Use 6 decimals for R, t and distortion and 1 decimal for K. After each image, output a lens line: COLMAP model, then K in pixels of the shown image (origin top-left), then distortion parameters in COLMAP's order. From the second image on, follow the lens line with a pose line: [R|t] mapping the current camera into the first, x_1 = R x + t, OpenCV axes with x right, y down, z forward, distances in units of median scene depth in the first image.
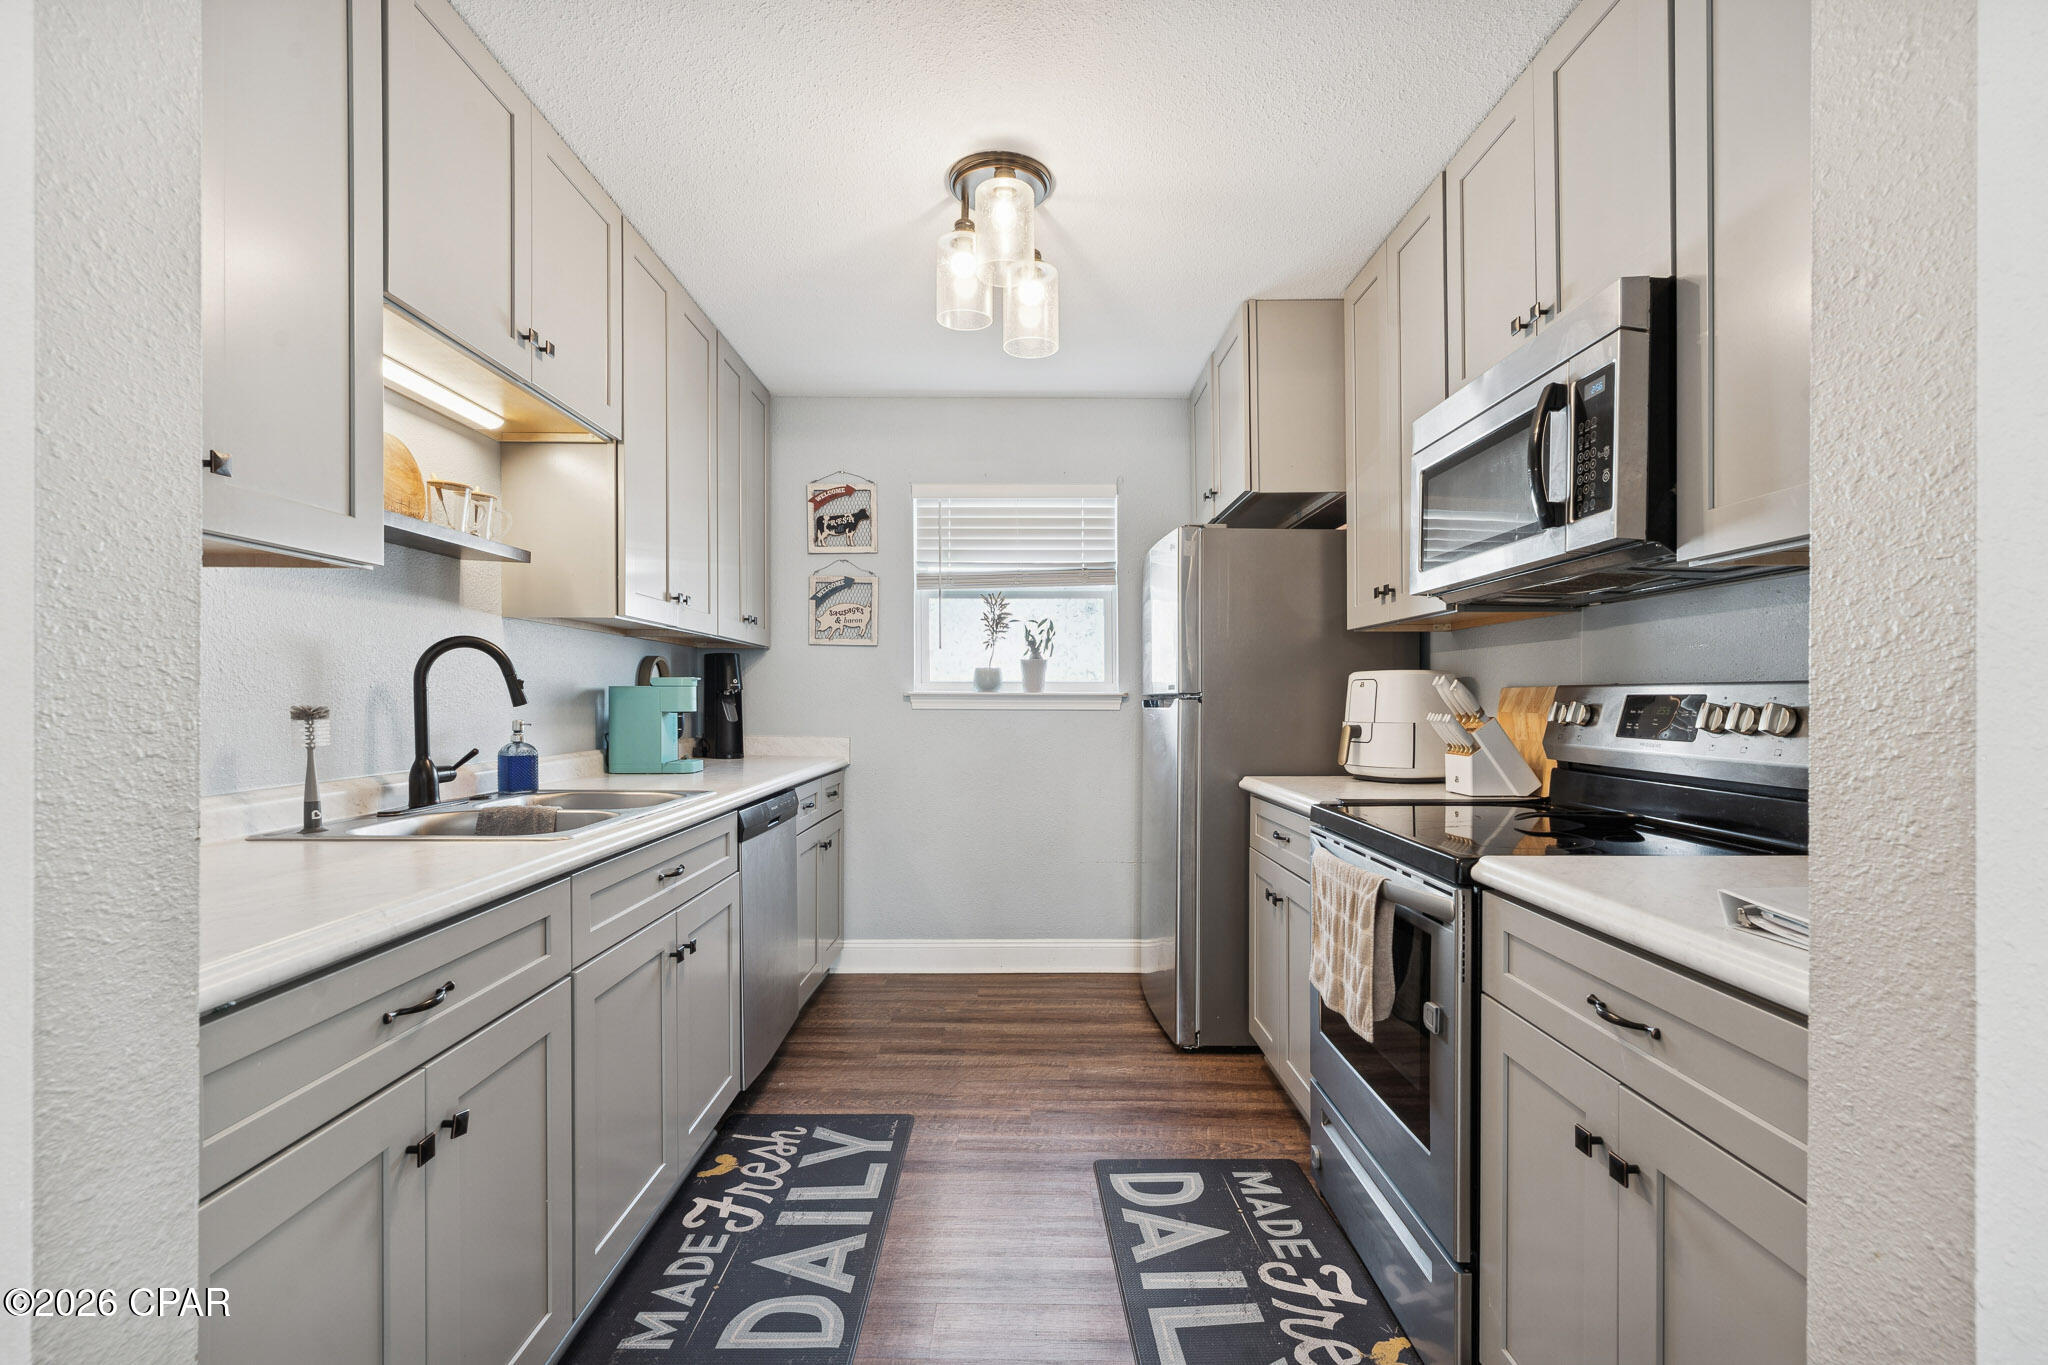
lens RADIAL K [[927.2, 0, 1039.4], [0, 927.2, 697.9], [0, 0, 1]] dist [-0.007480, 0.002262]
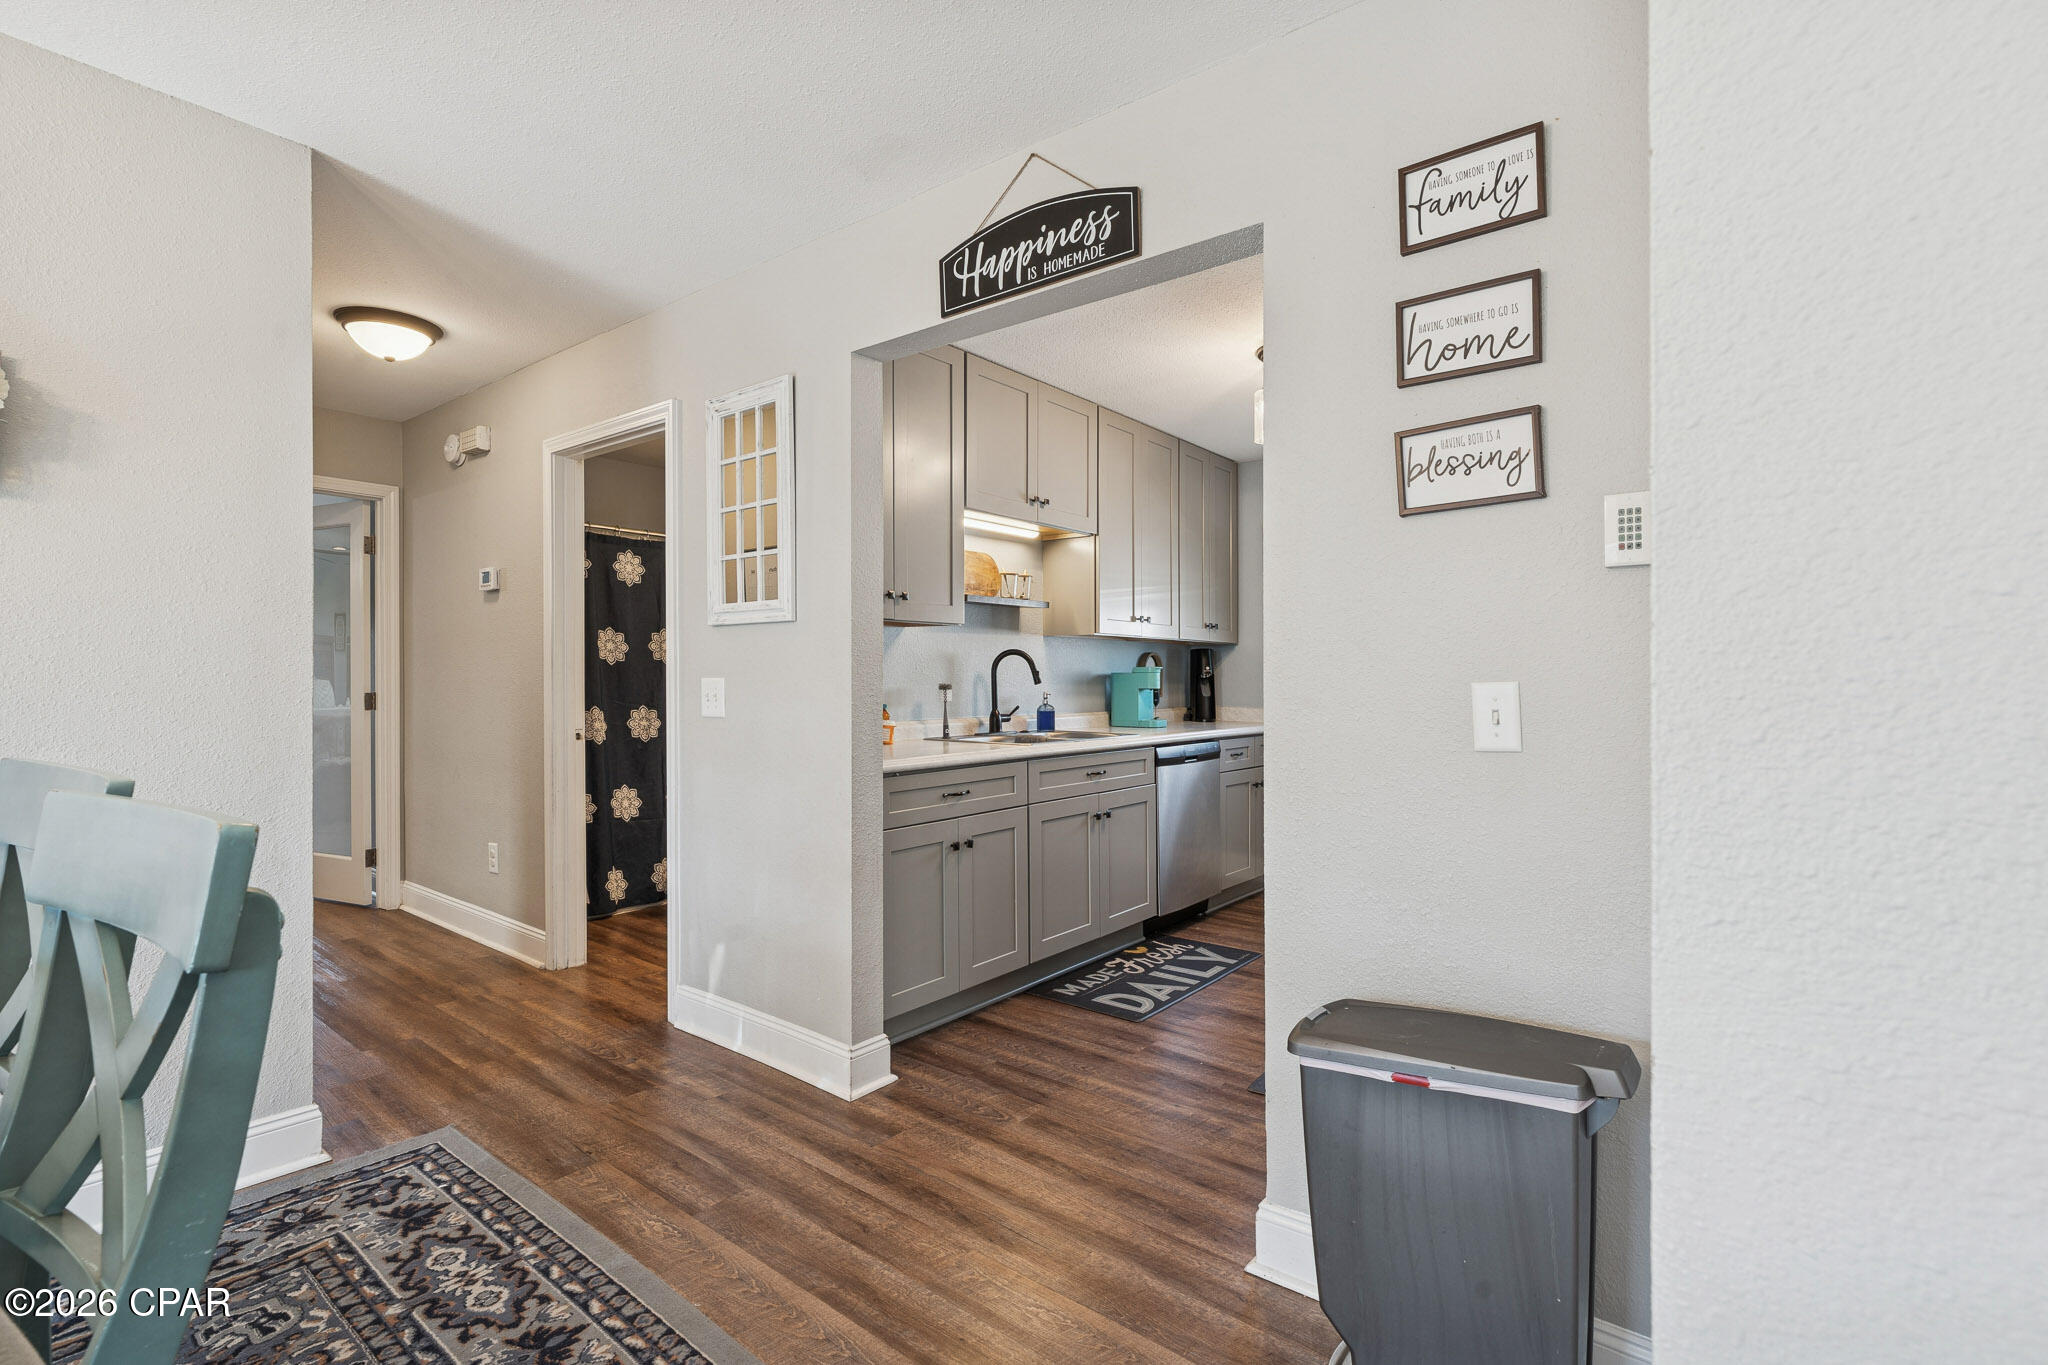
lens RADIAL K [[927.2, 0, 1033.4], [0, 927.2, 669.8], [0, 0, 1]] dist [-0.007480, 0.002262]
pose [[0.781081, -0.009473, -0.624358, 0.647483], [0.002788, 0.999928, -0.011684, 0.000735], [0.624424, 0.007385, 0.781051, -0.527166]]
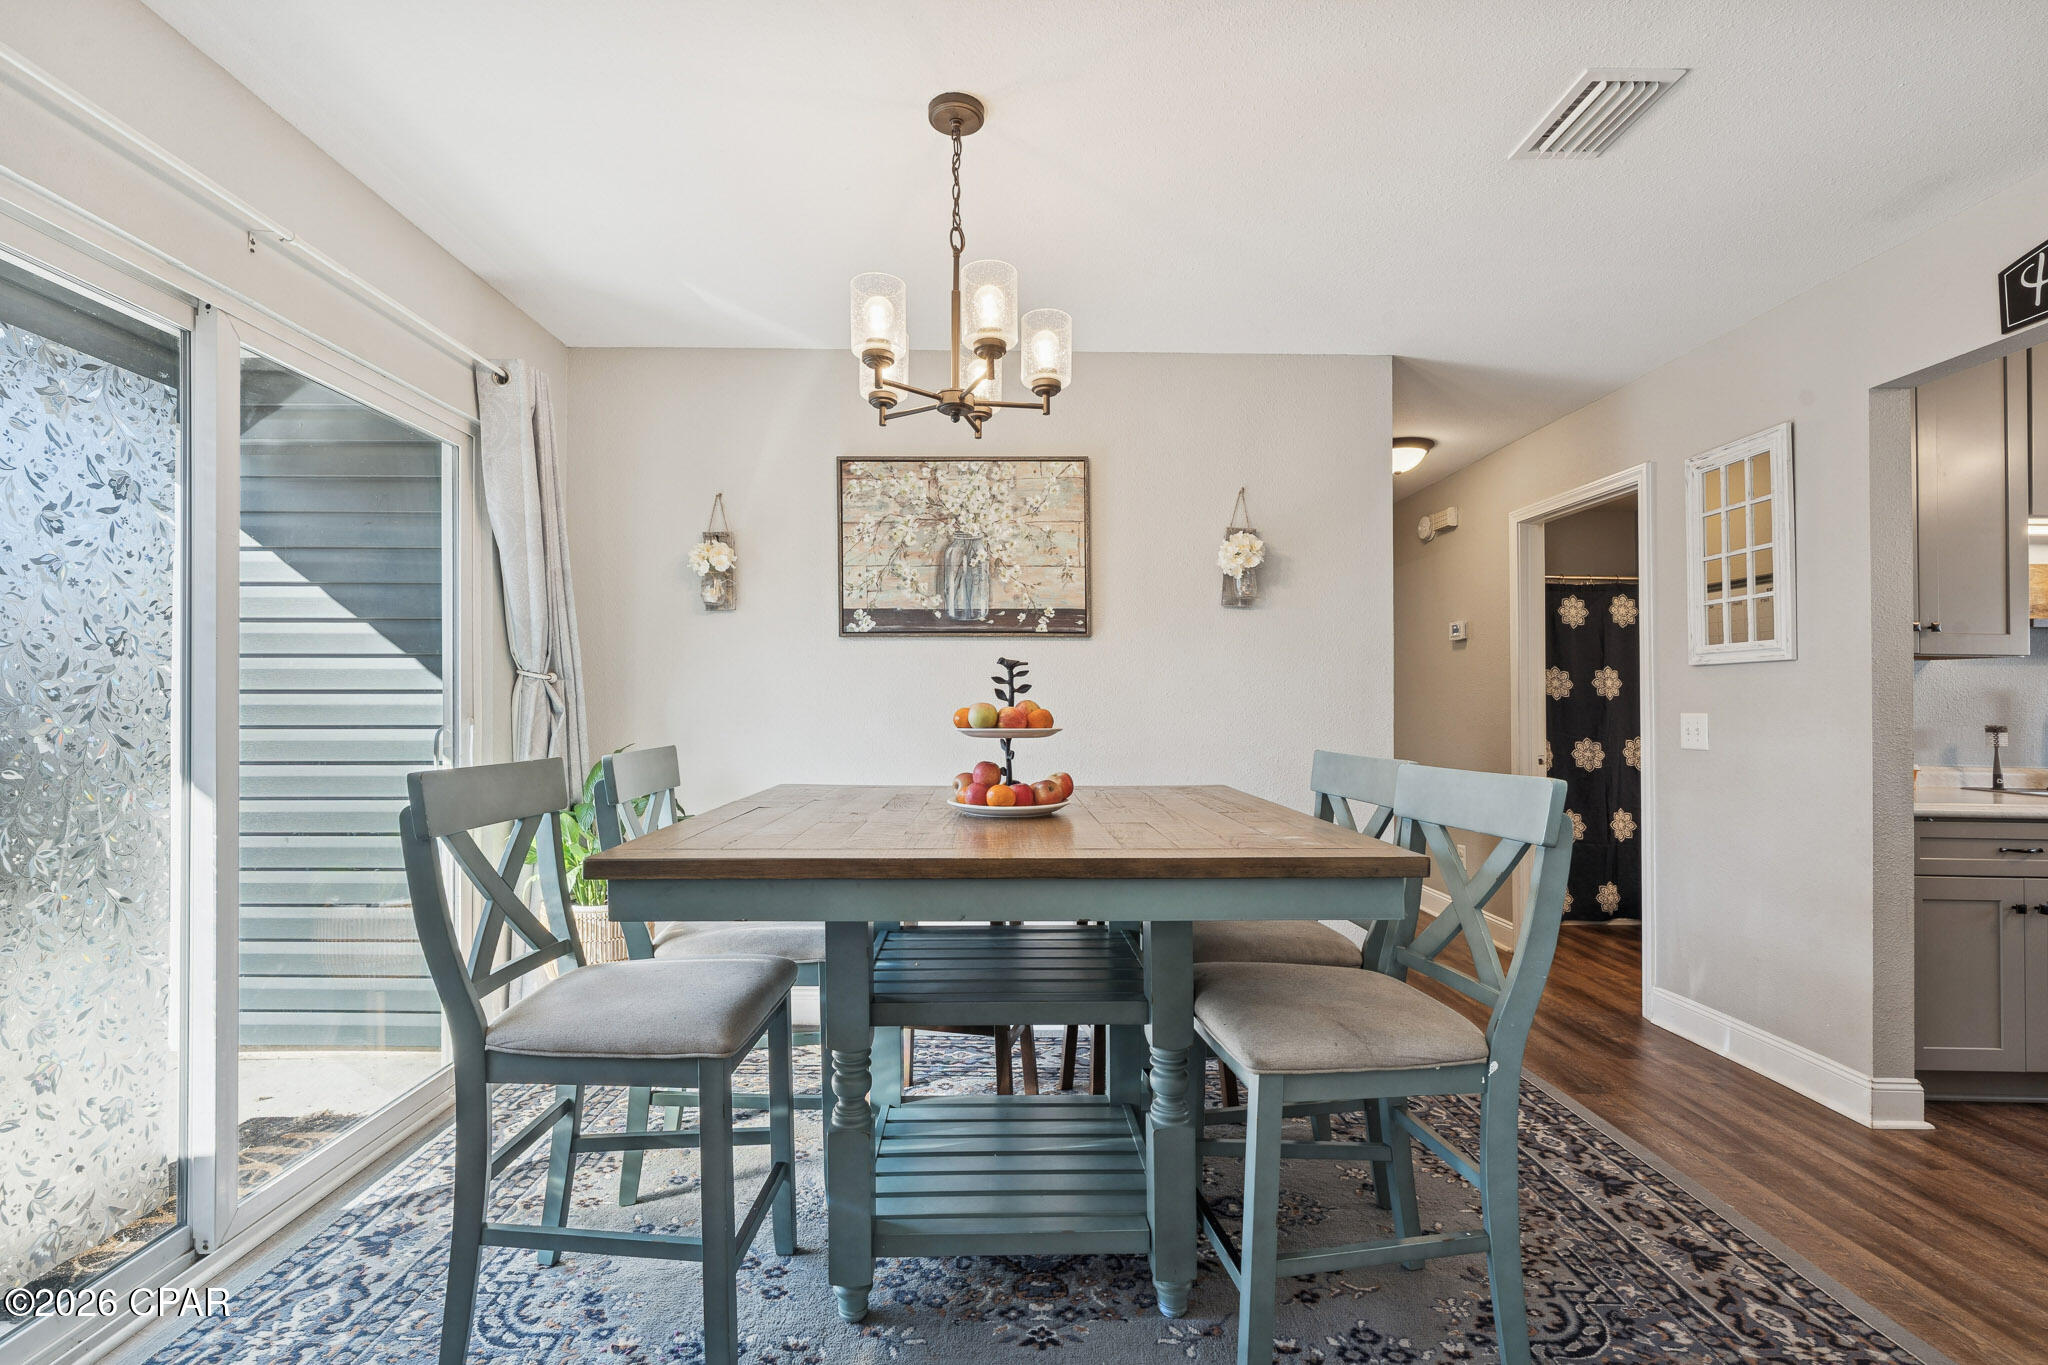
lens RADIAL K [[927.2, 0, 1007.9], [0, 927.2, 697.2], [0, 0, 1]] dist [-0.007480, 0.002262]
pose [[-0.004766, -0.015018, -0.999876, 0.934802], [-0.013273, 0.999800, -0.014953, 0.007351], [0.999901, 0.013200, -0.004965, -0.870345]]
